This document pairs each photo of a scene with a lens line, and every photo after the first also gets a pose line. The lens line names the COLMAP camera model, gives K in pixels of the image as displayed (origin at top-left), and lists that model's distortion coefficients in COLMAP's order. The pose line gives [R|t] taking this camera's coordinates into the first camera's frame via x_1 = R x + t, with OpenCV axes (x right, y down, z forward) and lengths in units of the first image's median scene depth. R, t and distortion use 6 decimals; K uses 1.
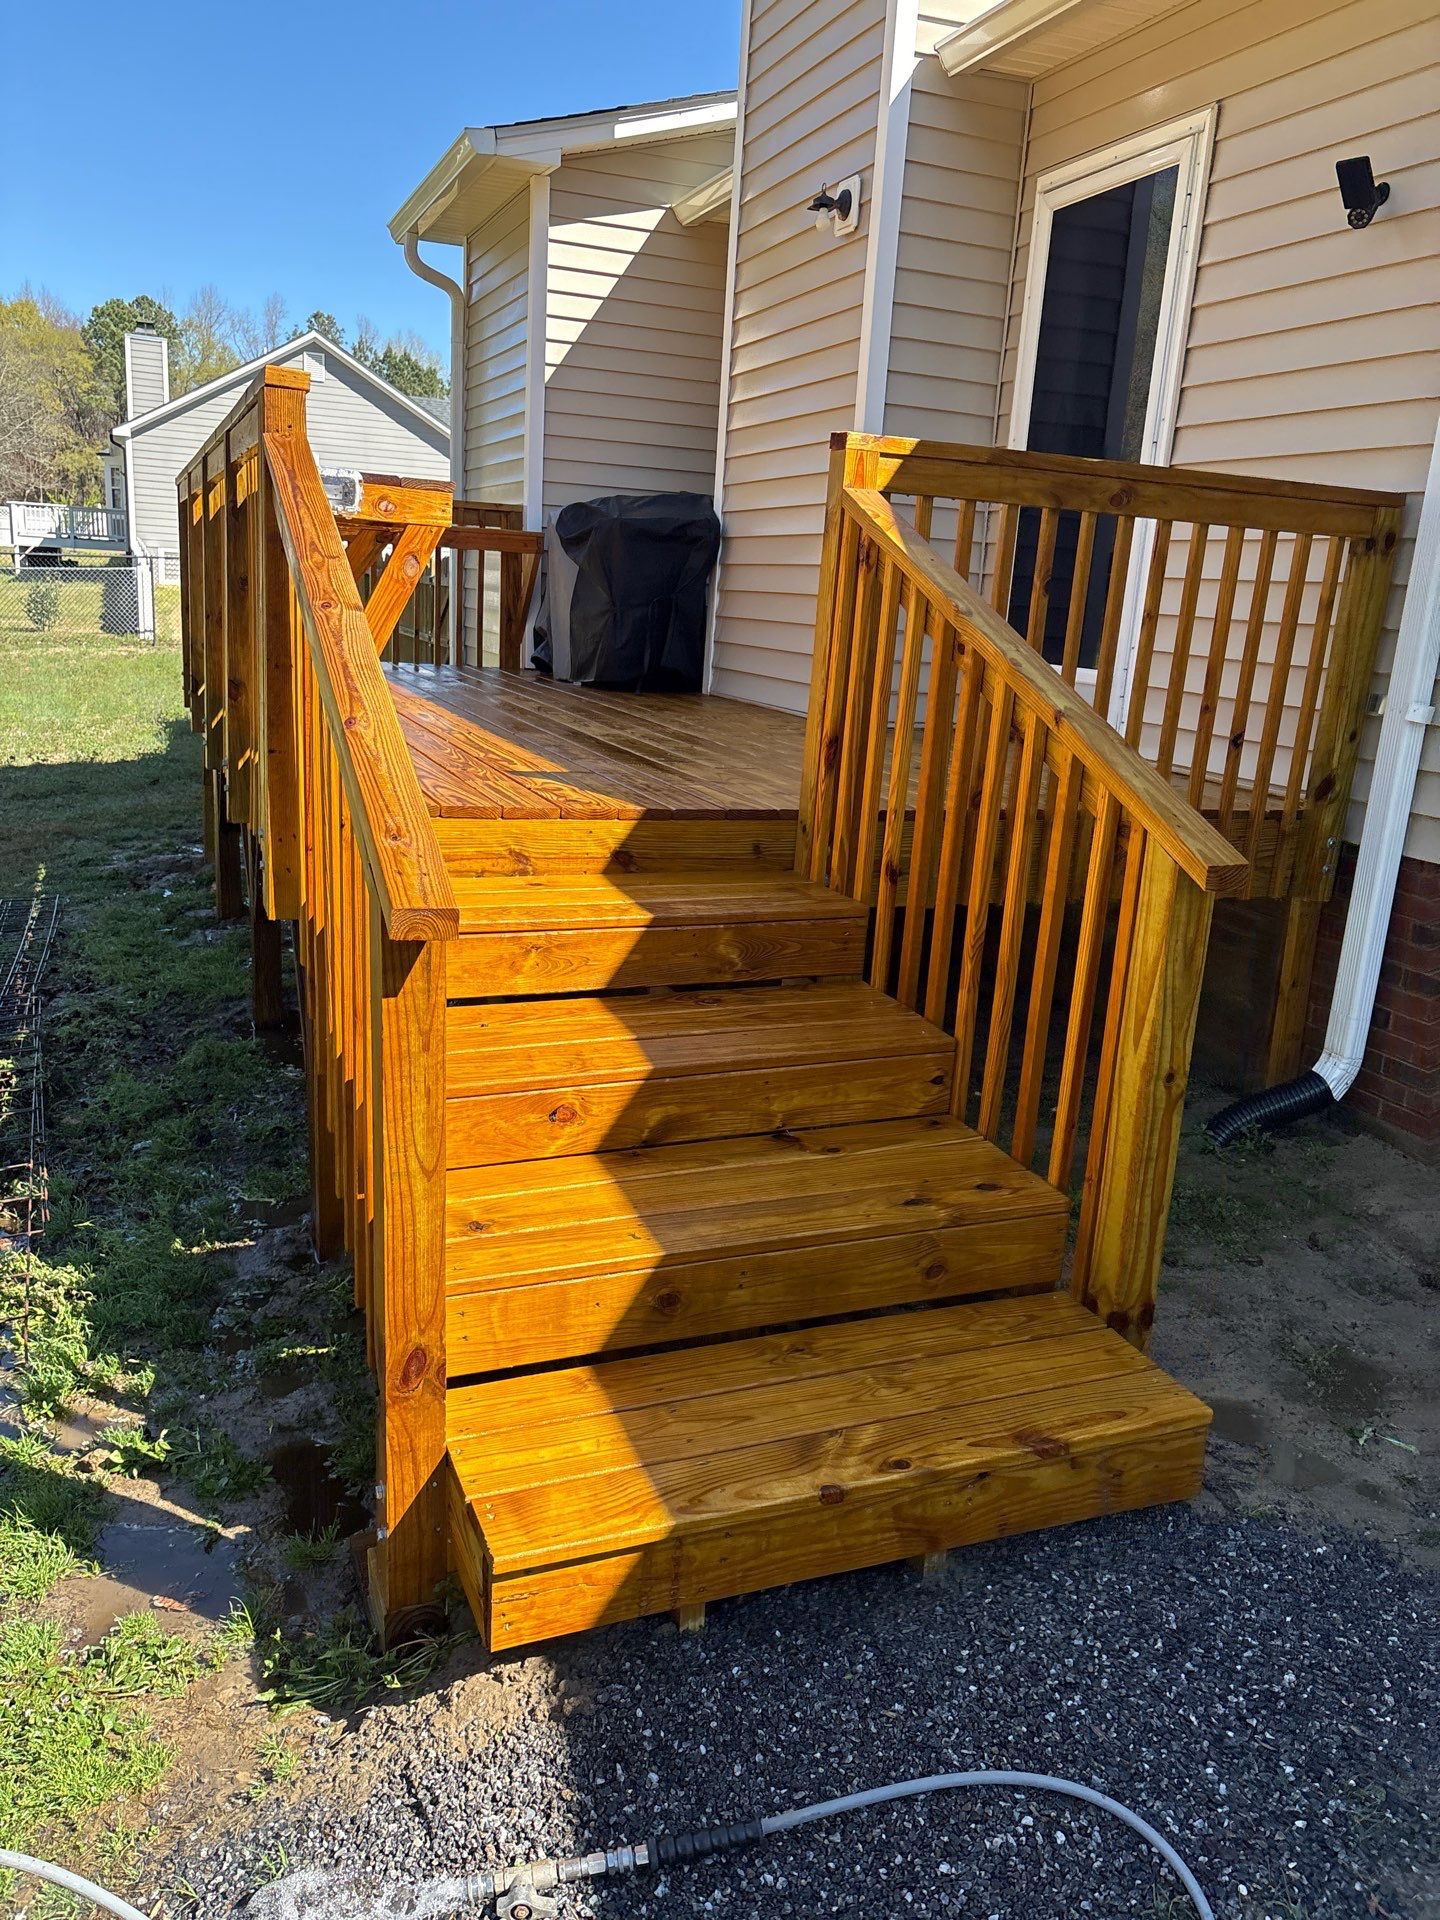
lens RADIAL K [[1436.5, 0, 724.5], [0, 1436.5, 991.1], [0, 0, 1]] dist [0.034347, -0.034902]
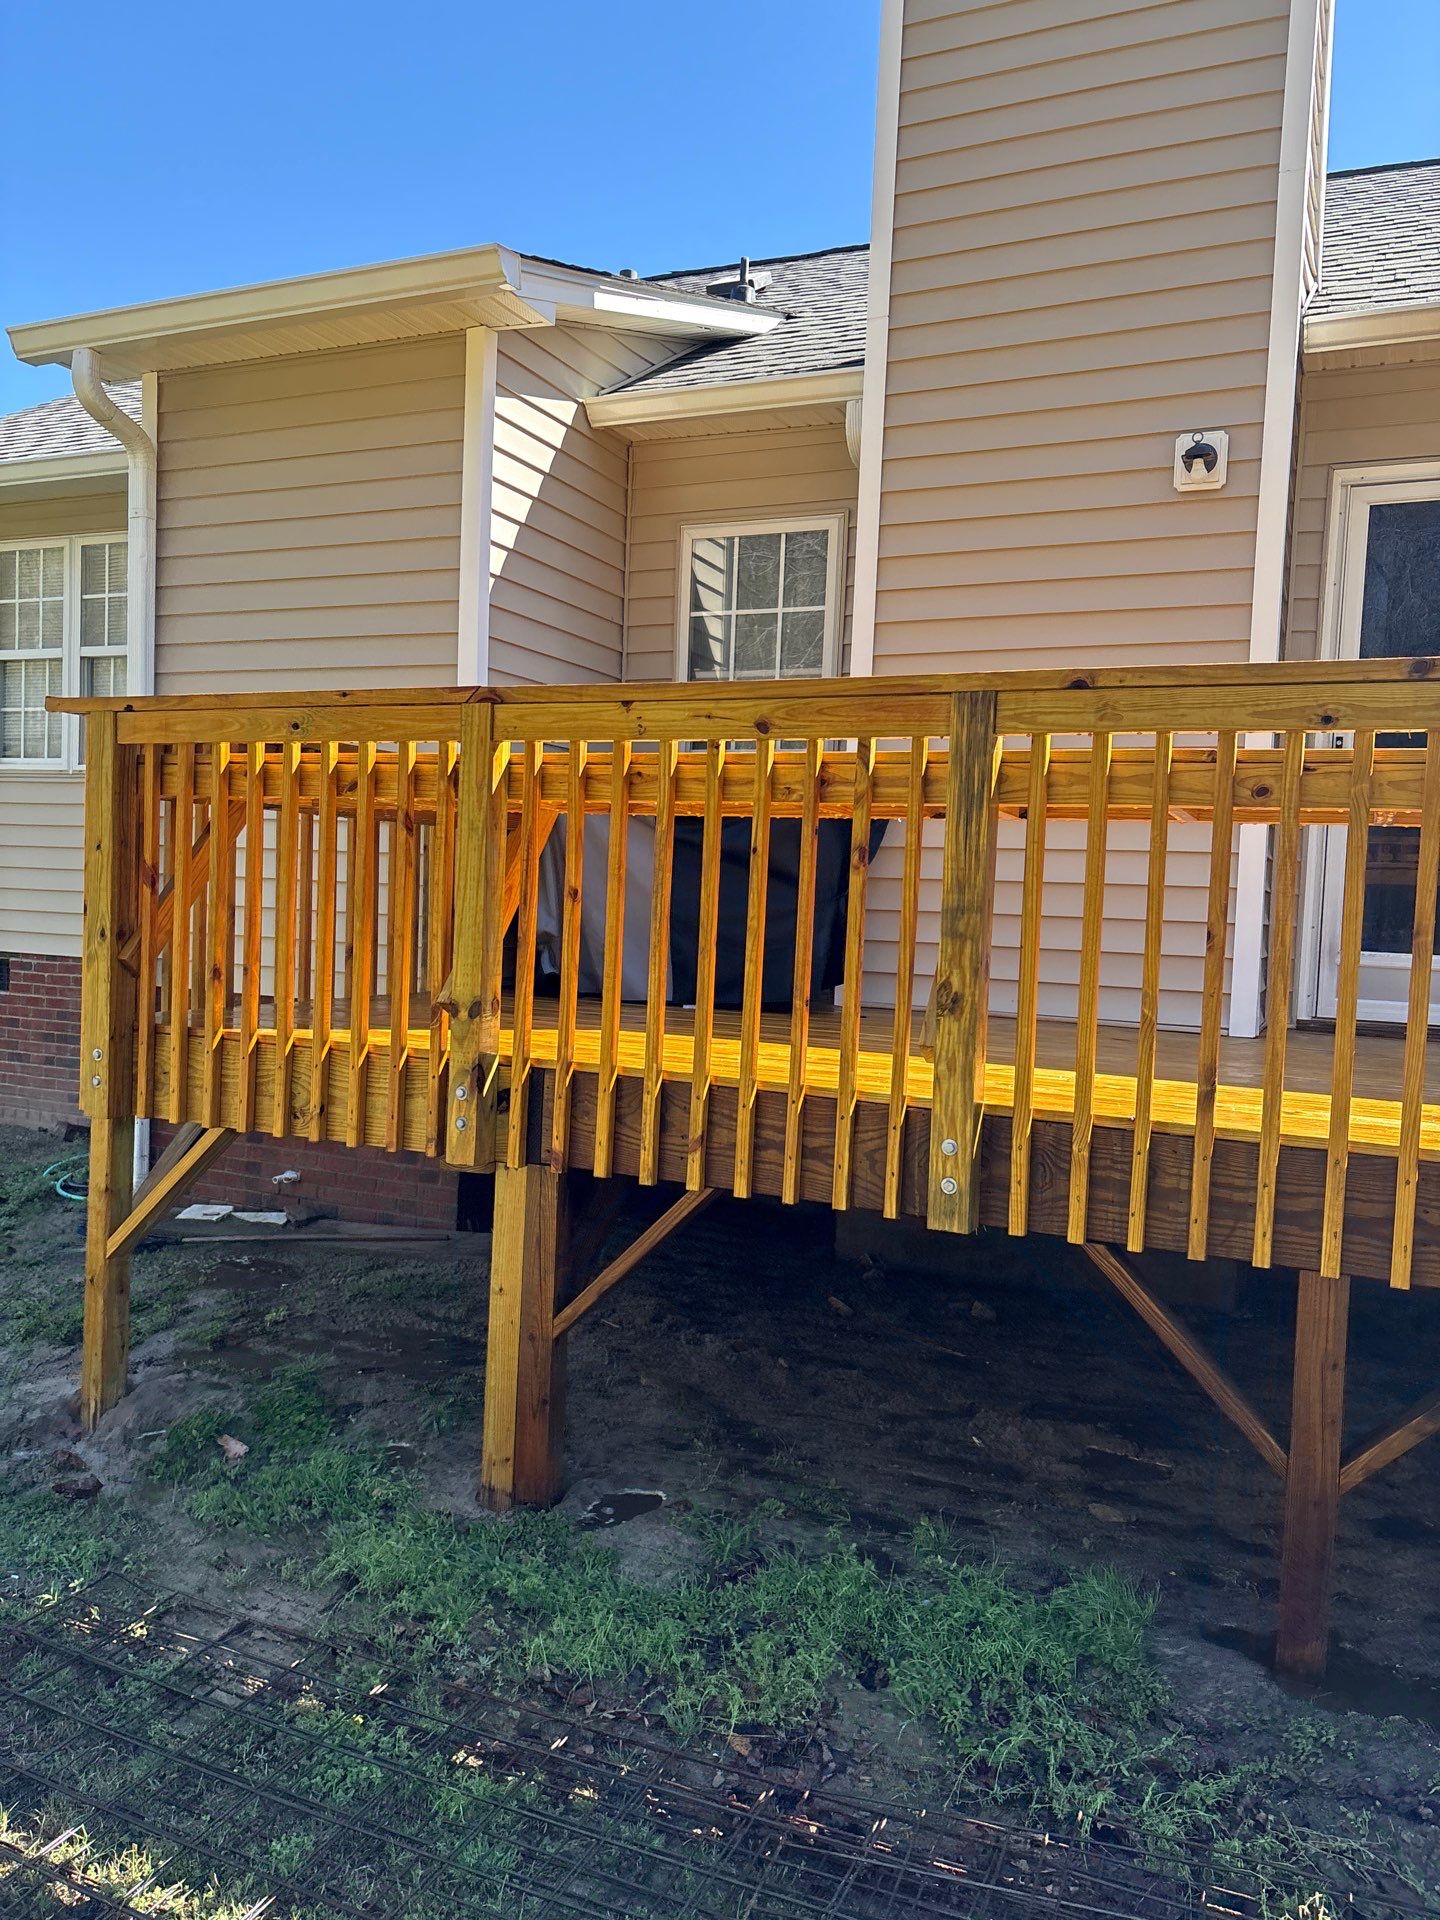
lens RADIAL K [[1327.3, 0, 720.0], [0, 1327.3, 960.0], [0, 0, 1]] dist [0.069257, -0.098096]
pose [[0.718199, -0.081183, 0.691086, -0.928344], [0.191548, 0.977865, -0.084192, -0.306217], [-0.668954, 0.192843, 0.717852, 0.875243]]
